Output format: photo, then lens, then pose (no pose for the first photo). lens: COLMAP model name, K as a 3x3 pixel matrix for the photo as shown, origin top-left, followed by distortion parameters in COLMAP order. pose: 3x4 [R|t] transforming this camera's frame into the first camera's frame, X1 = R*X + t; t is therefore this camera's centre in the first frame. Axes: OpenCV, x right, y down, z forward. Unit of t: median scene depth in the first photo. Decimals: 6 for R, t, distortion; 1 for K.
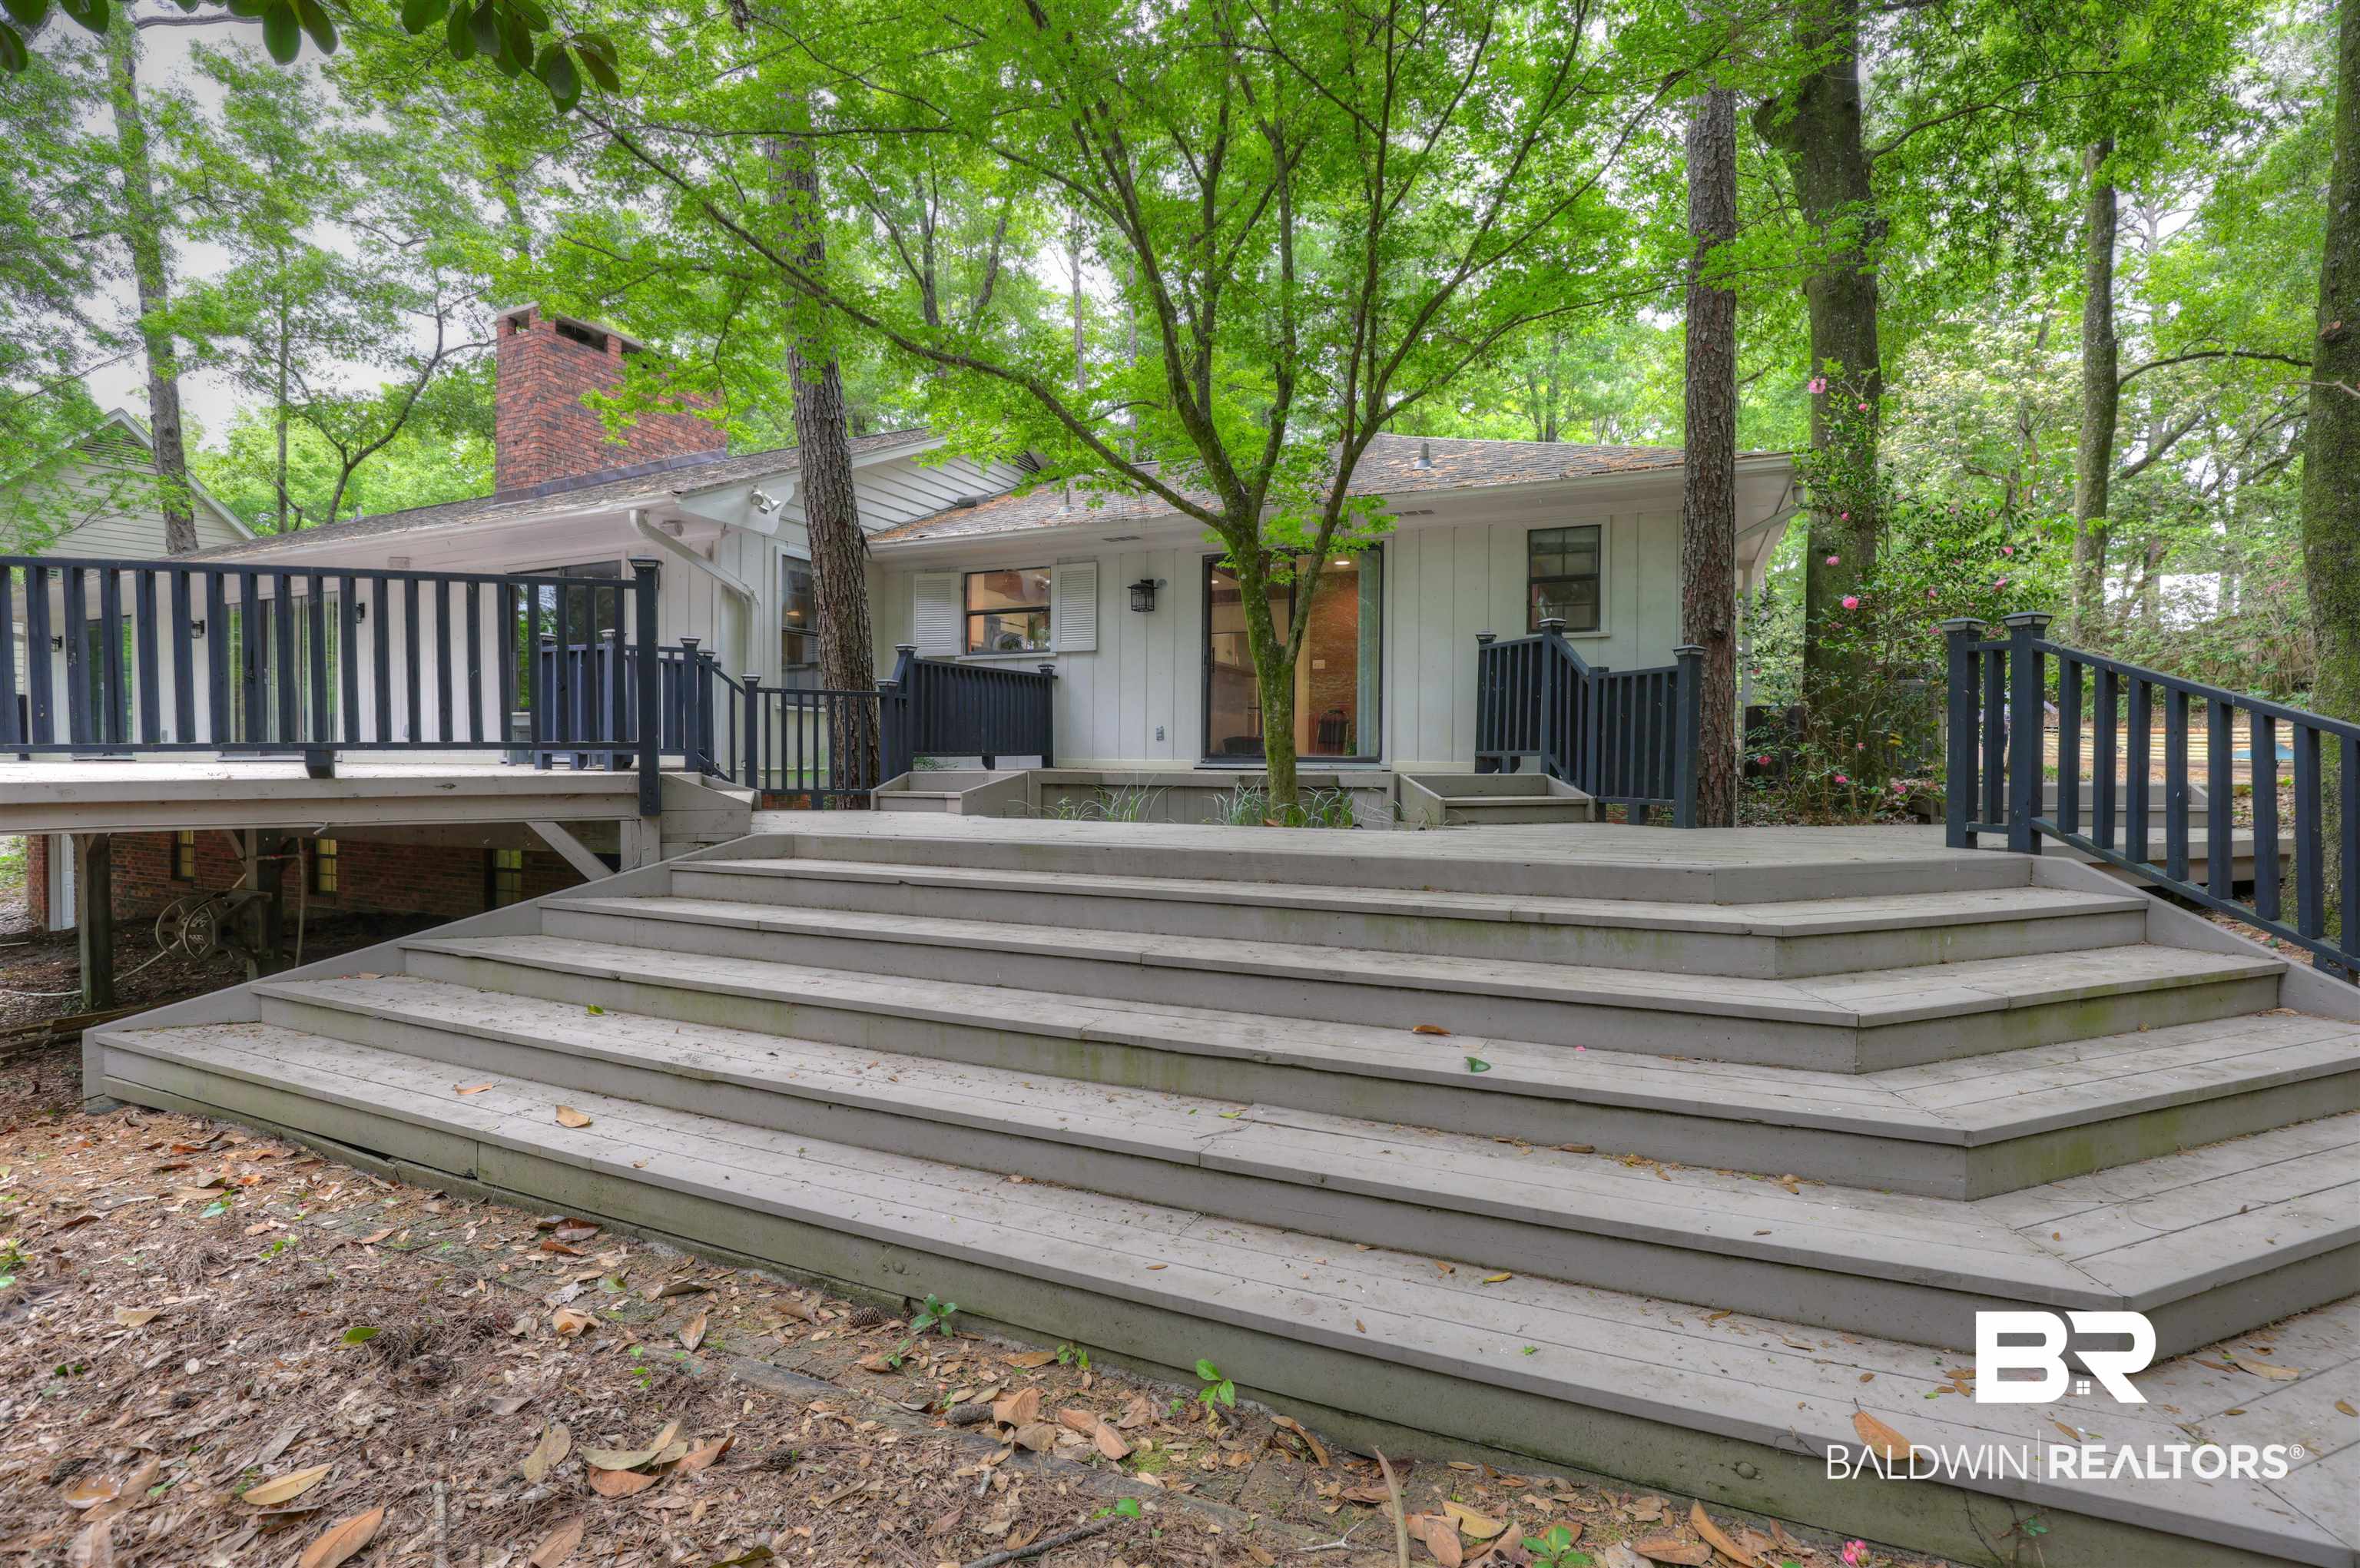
lens RADIAL K [[1082.9, 0, 1178.7], [0, 1082.9, 771.4], [0, 0, 1]] dist [-0.018317, 0.000323]
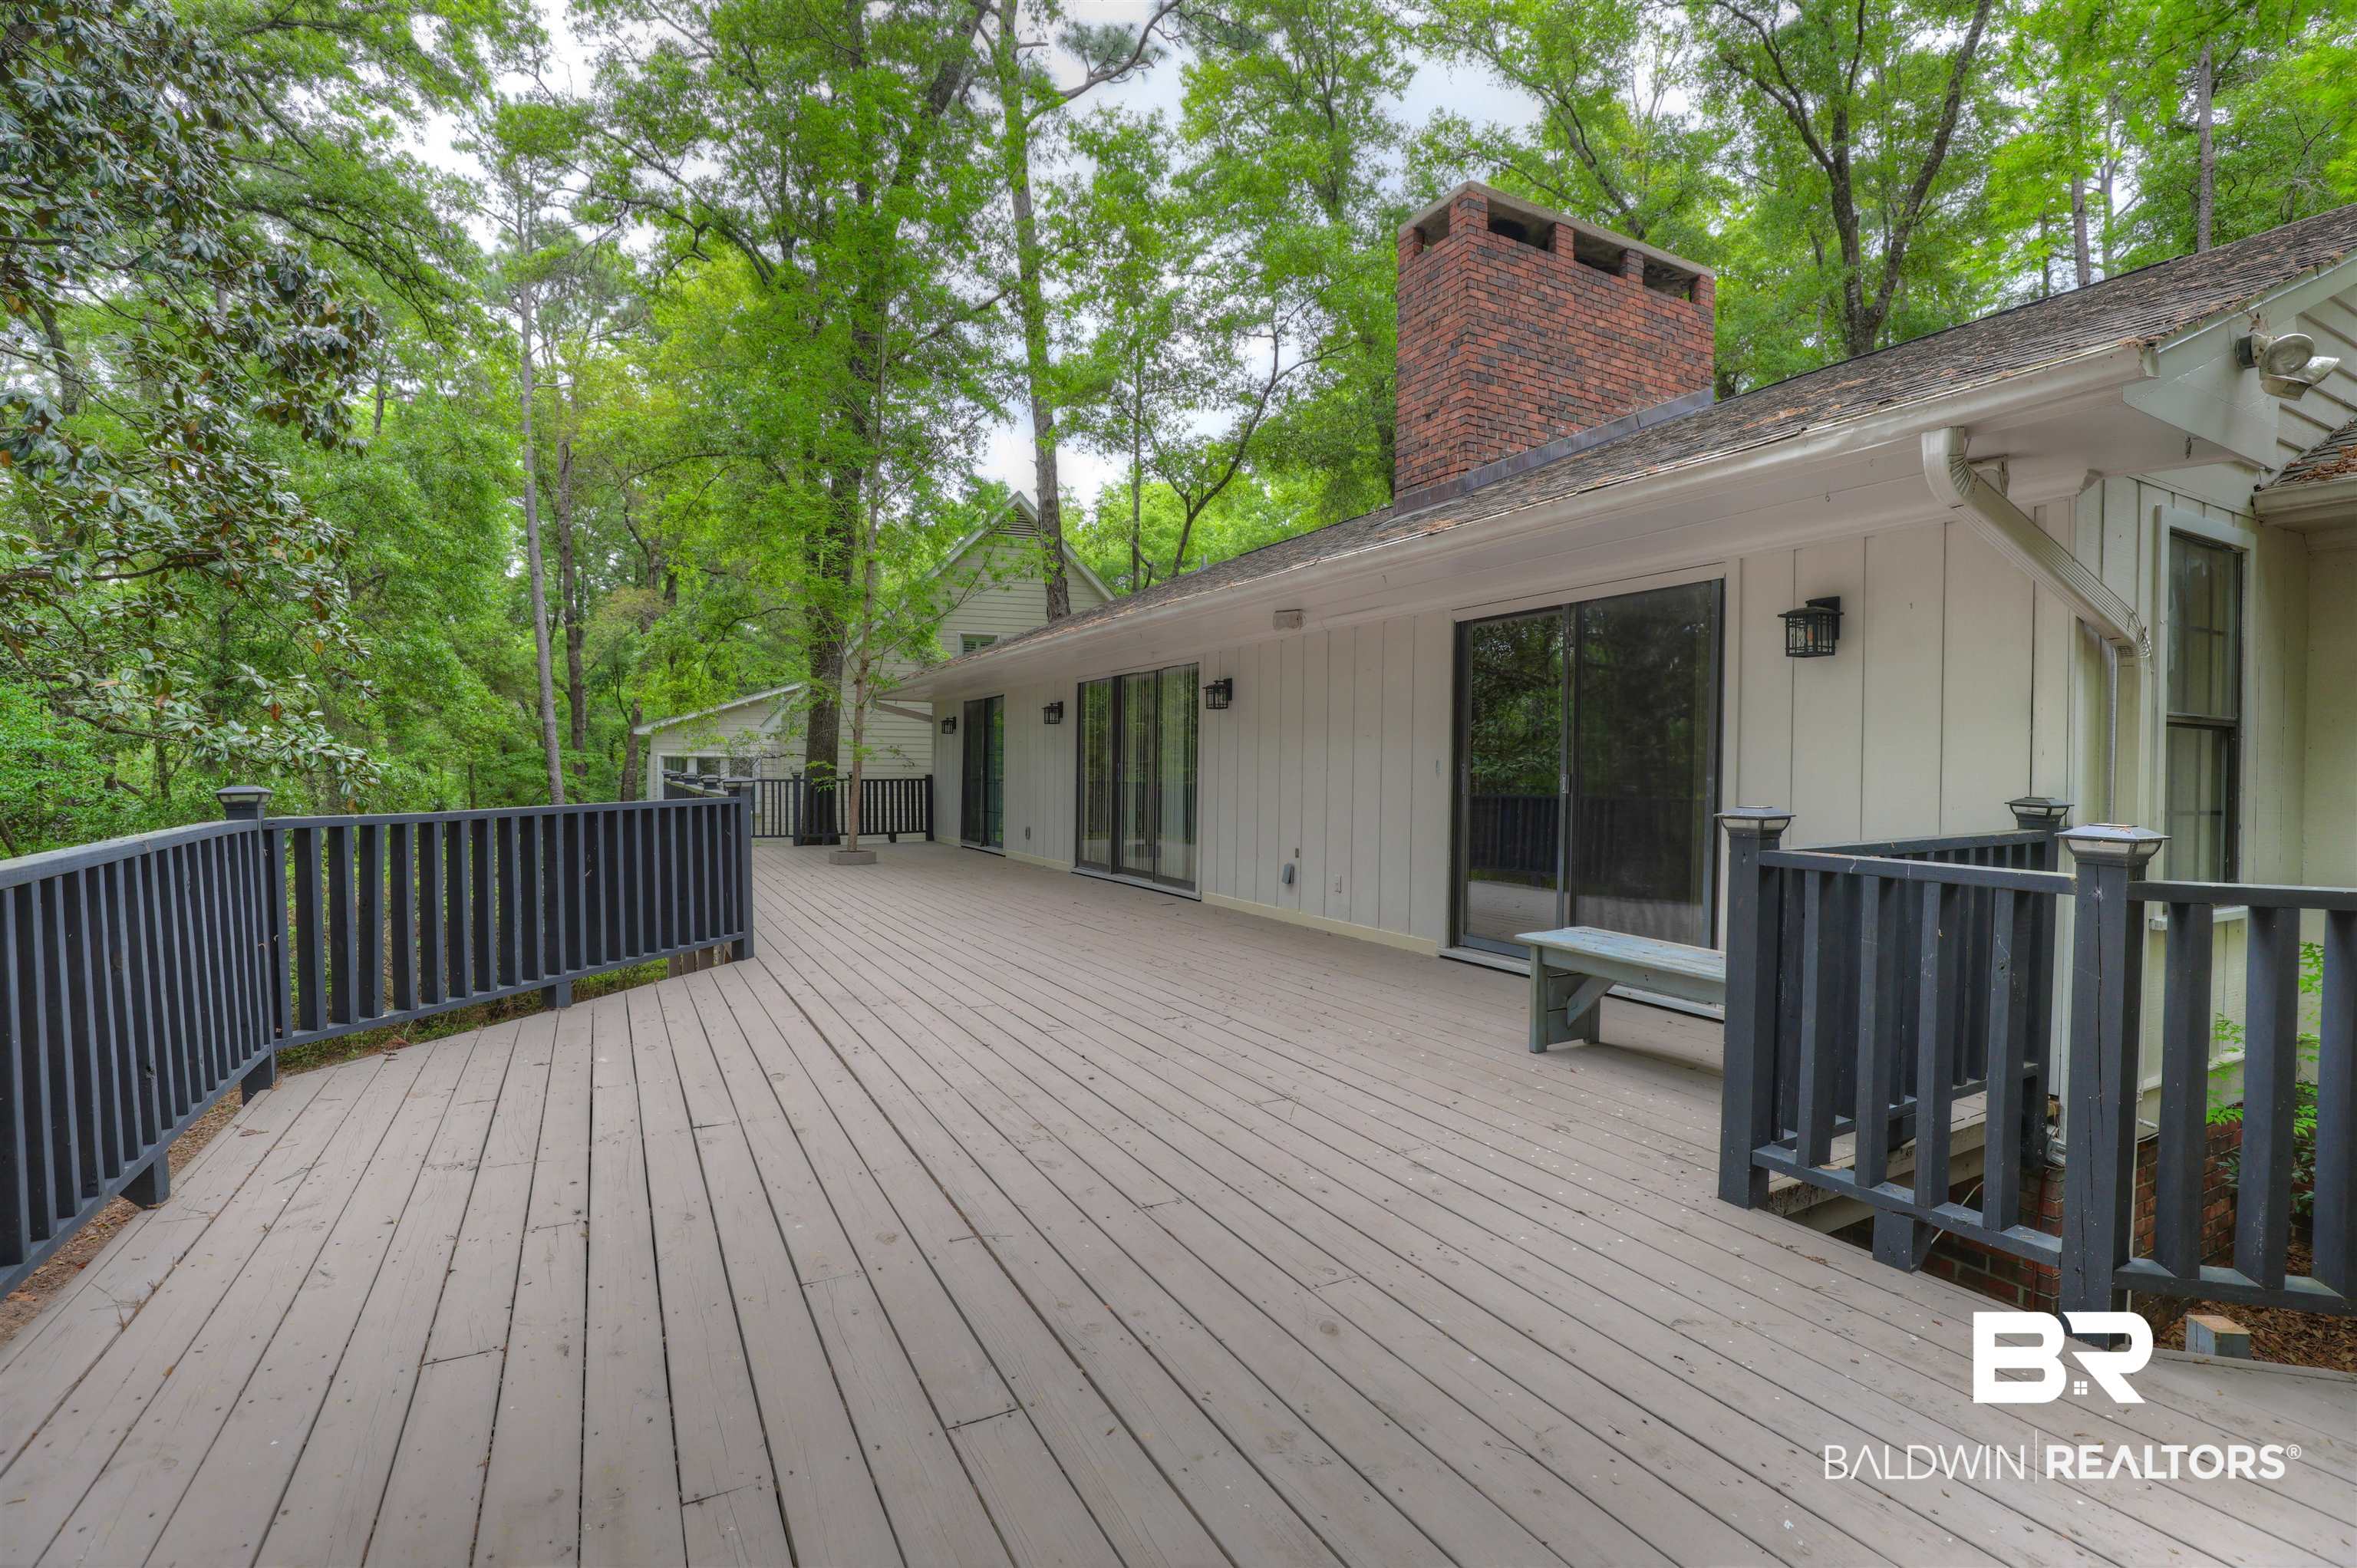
lens RADIAL K [[1081.5, 0, 1177.2], [0, 1081.5, 771.4], [0, 0, 1]] dist [-0.018317, 0.000323]
pose [[0.792955, 0.008532, -0.609220, -0.199872], [-0.016195, 0.999844, -0.007077, -0.051403], [0.609064, 0.015479, 0.792970, 0.235570]]
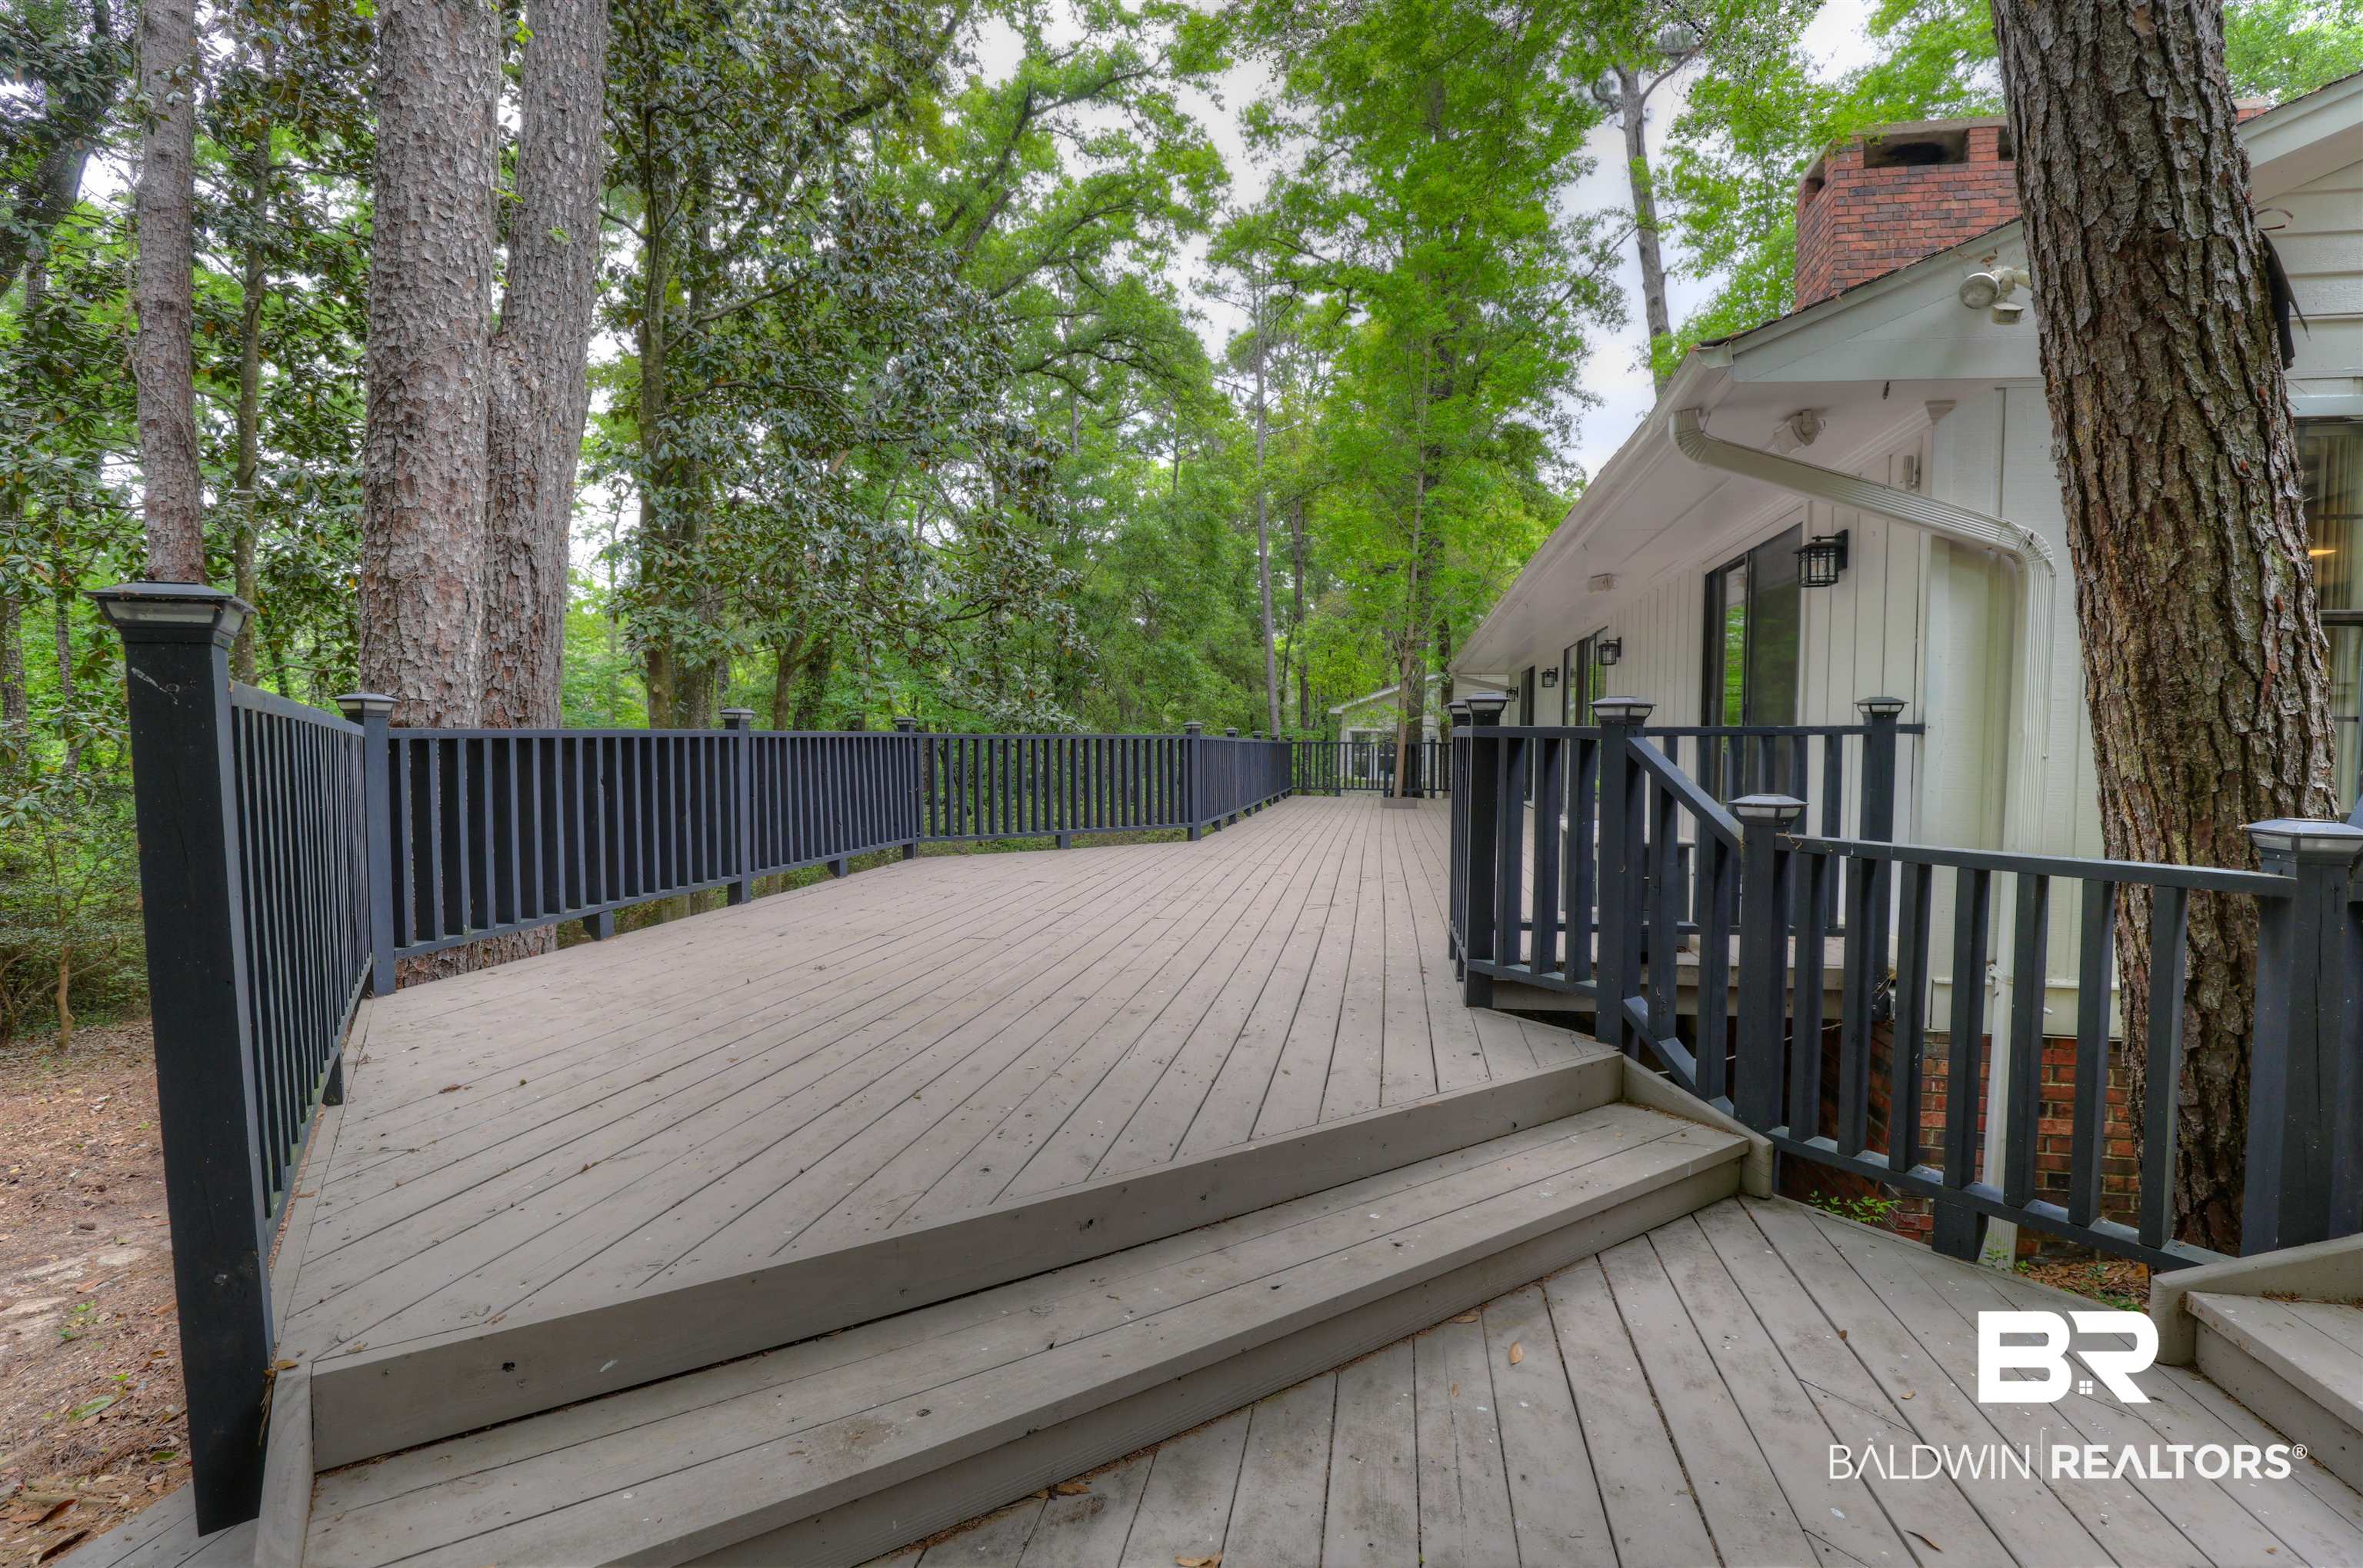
lens RADIAL K [[1084.2, 0, 1180.2], [0, 1084.2, 771.4], [0, 0, 1]] dist [-0.018317, 0.000323]
pose [[0.237866, 0.026920, -0.970925, -0.042706], [-0.027610, 0.999399, 0.020945, -0.038355], [0.970906, 0.021825, 0.238466, 0.282032]]
